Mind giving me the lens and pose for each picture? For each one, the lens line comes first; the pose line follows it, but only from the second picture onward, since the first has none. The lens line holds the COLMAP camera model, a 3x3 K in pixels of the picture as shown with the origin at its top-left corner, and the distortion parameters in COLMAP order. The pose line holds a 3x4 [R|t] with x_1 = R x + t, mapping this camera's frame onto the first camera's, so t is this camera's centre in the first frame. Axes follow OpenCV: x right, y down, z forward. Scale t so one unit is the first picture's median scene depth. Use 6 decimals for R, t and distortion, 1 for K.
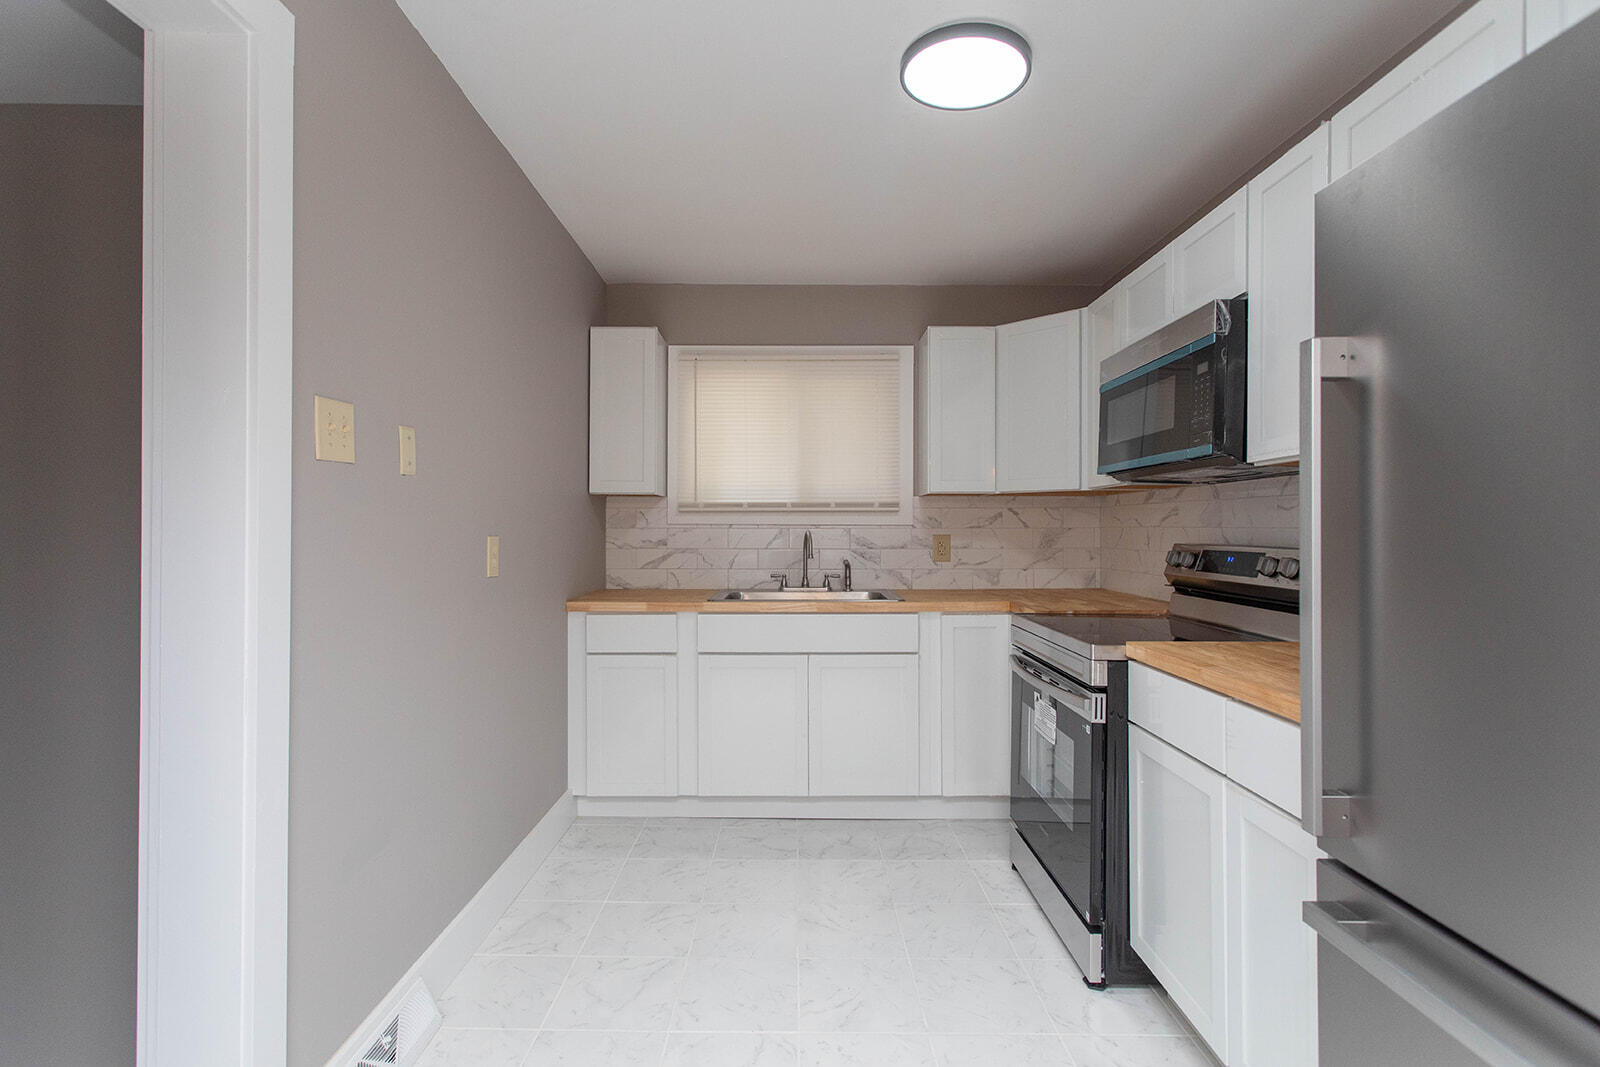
lens RADIAL K [[771.7, 0, 788.0], [0, 771.7, 532.6], [0, 0, 1]] dist [0.000431, 0.001283]
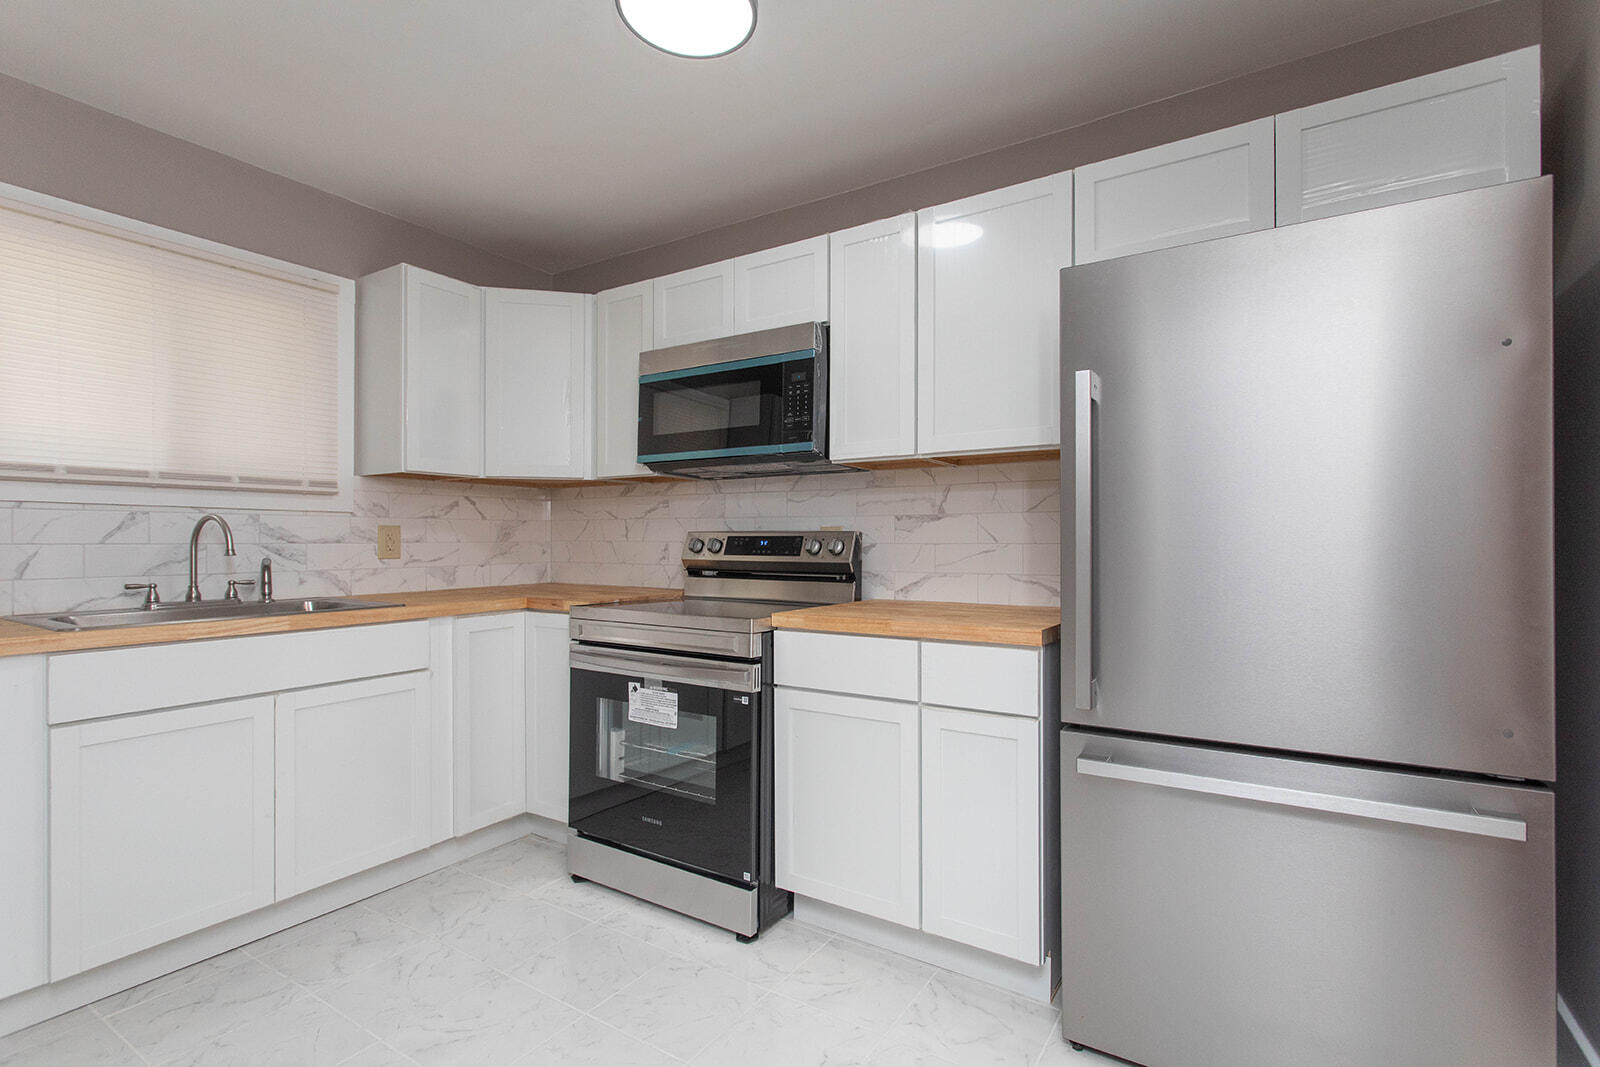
lens RADIAL K [[771.7, 0, 793.6], [0, 771.7, 549.2], [0, 0, 1]] dist [0.000431, 0.001283]
pose [[0.527448, -0.008596, 0.849544, -0.266905], [0.003773, 0.999963, 0.007776, 0.023021], [-0.849579, -0.000896, 0.527460, 0.219071]]
